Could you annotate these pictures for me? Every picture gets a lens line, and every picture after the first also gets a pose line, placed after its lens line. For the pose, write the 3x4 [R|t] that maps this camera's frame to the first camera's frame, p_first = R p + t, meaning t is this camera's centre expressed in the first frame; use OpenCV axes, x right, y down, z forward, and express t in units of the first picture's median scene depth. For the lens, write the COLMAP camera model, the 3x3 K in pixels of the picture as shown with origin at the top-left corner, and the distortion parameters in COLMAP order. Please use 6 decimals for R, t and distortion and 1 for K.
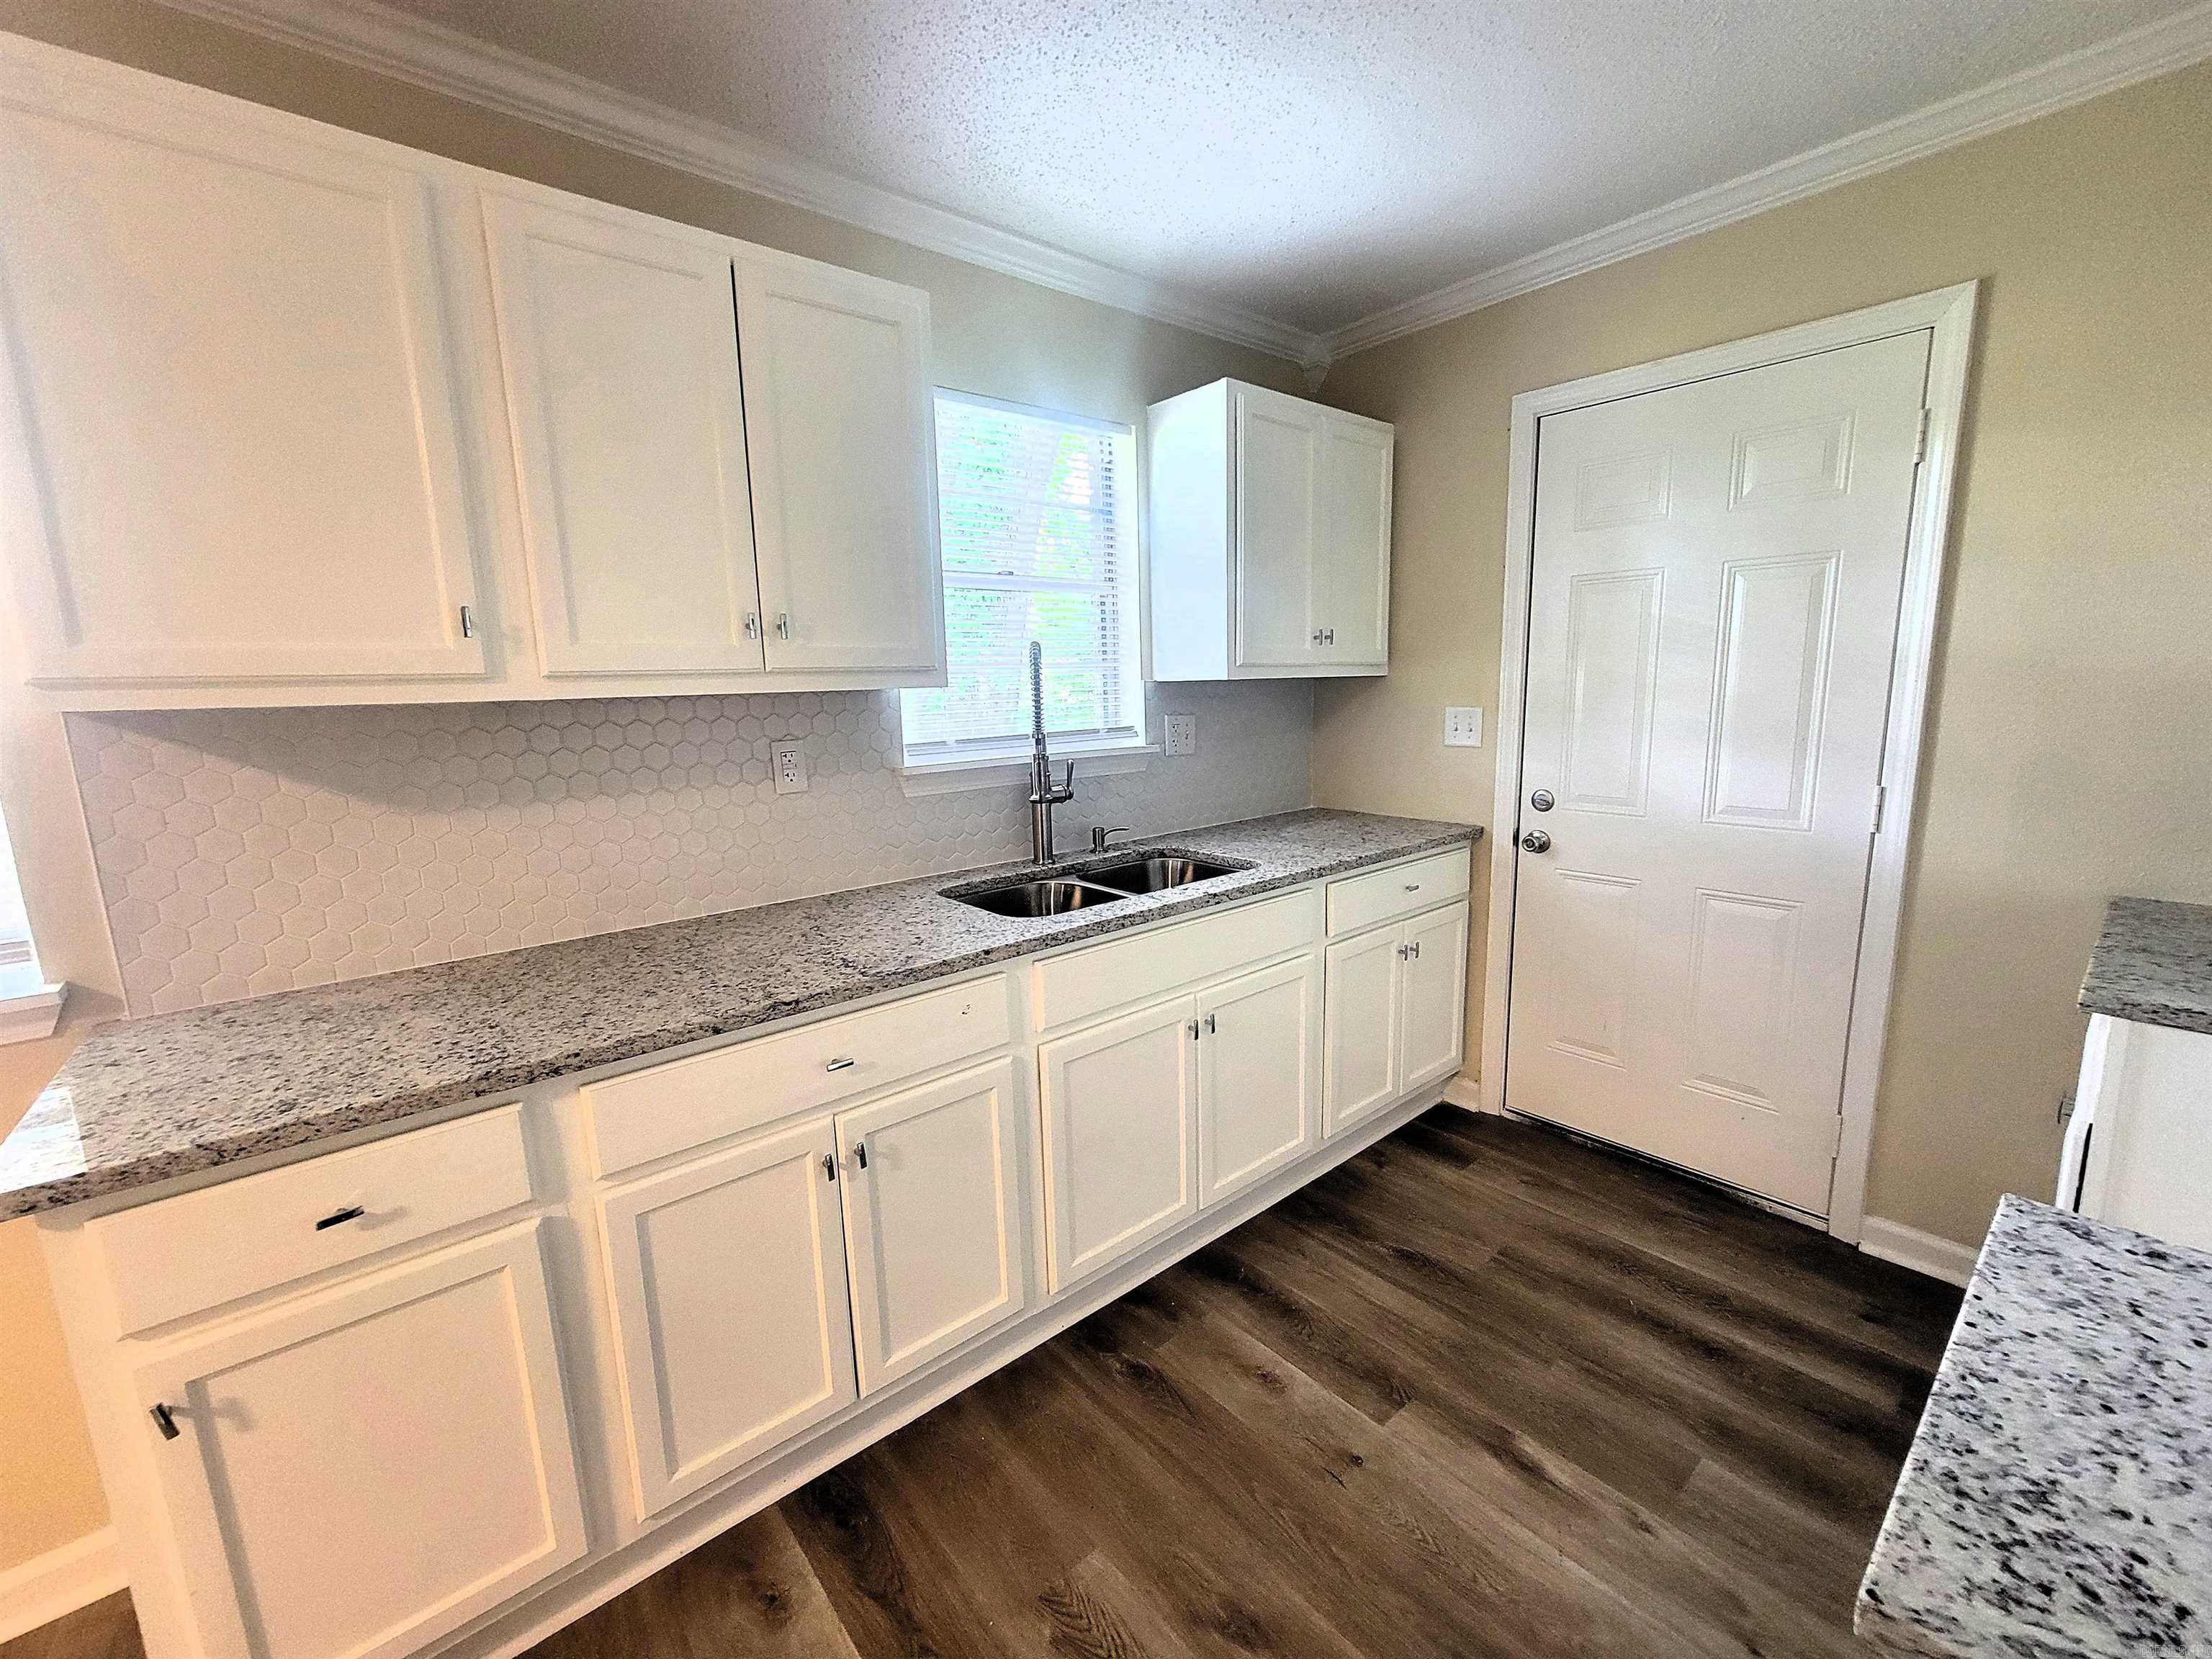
lens RADIAL K [[902.2, 0, 1108.8], [0, 902.2, 834.3], [0, 0, 1]] dist [-0.002425, 0.000681]
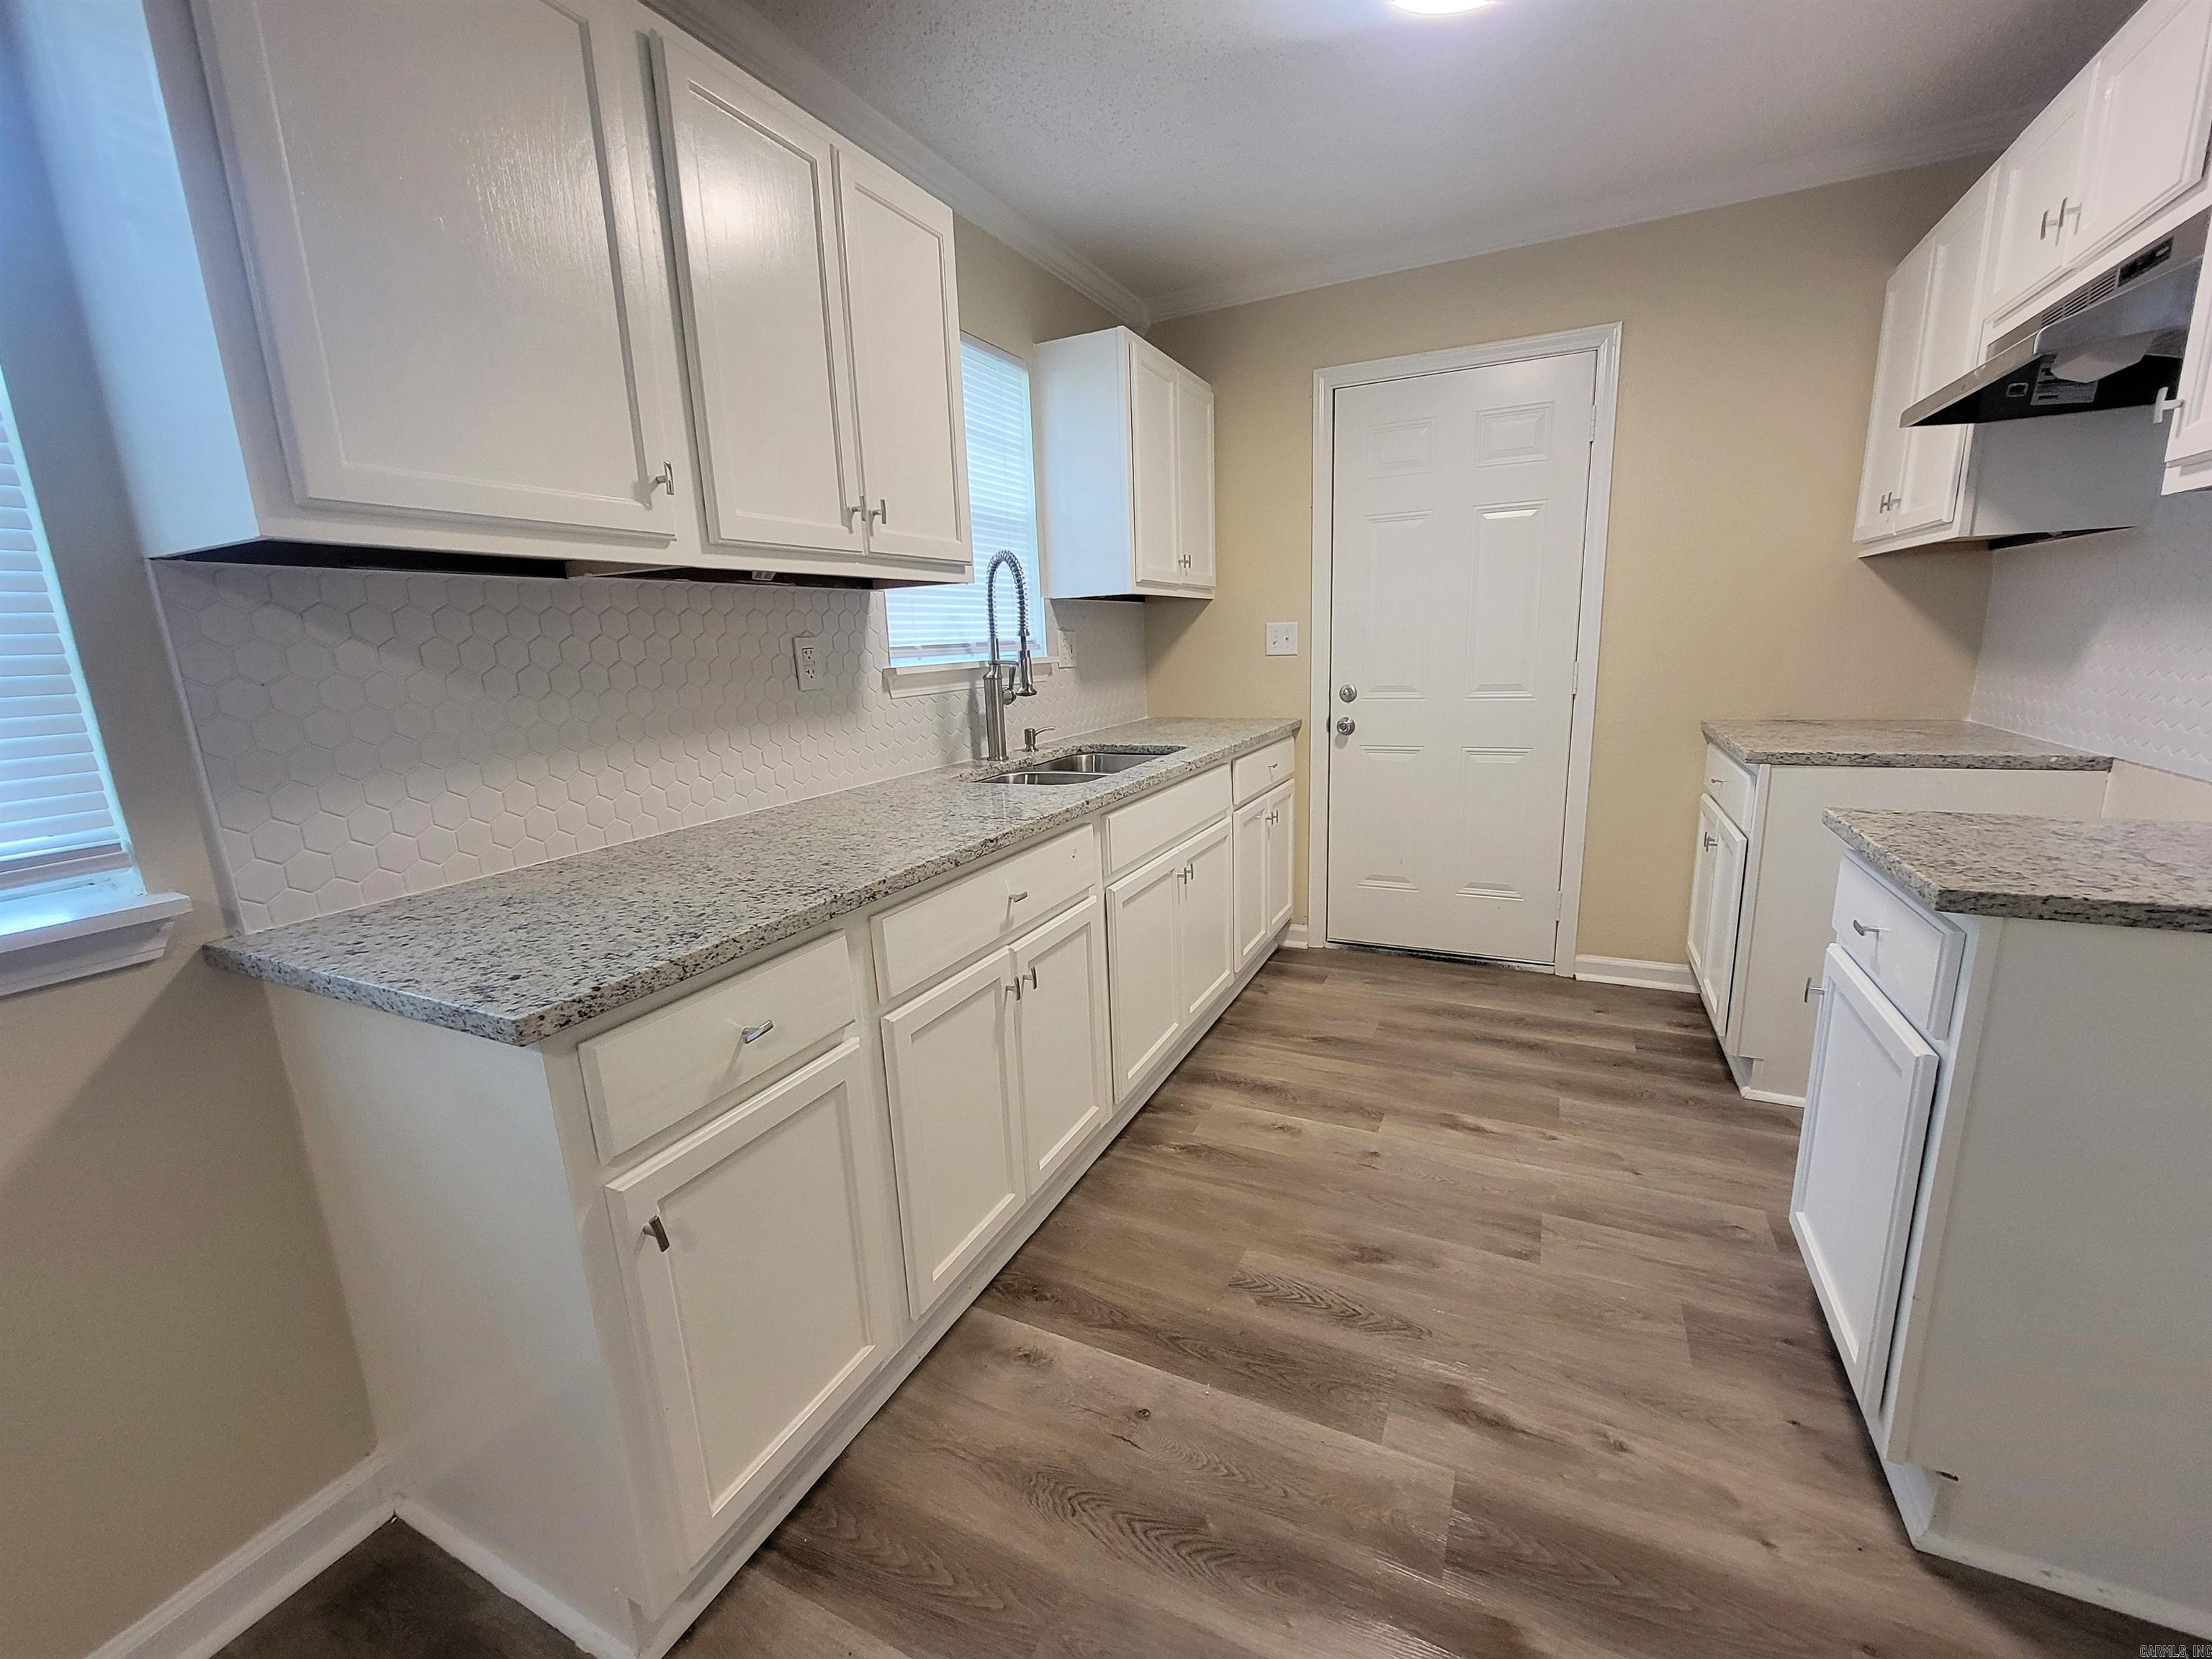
lens RADIAL K [[902.2, 0, 1108.2], [0, 902.2, 834.1], [0, 0, 1]] dist [-0.002425, 0.000681]
pose [[0.915331, -0.094266, 0.391514, -0.481664], [0.082277, 0.995485, 0.047328, 0.099642], [-0.394207, -0.011108, 0.918954, -0.067767]]
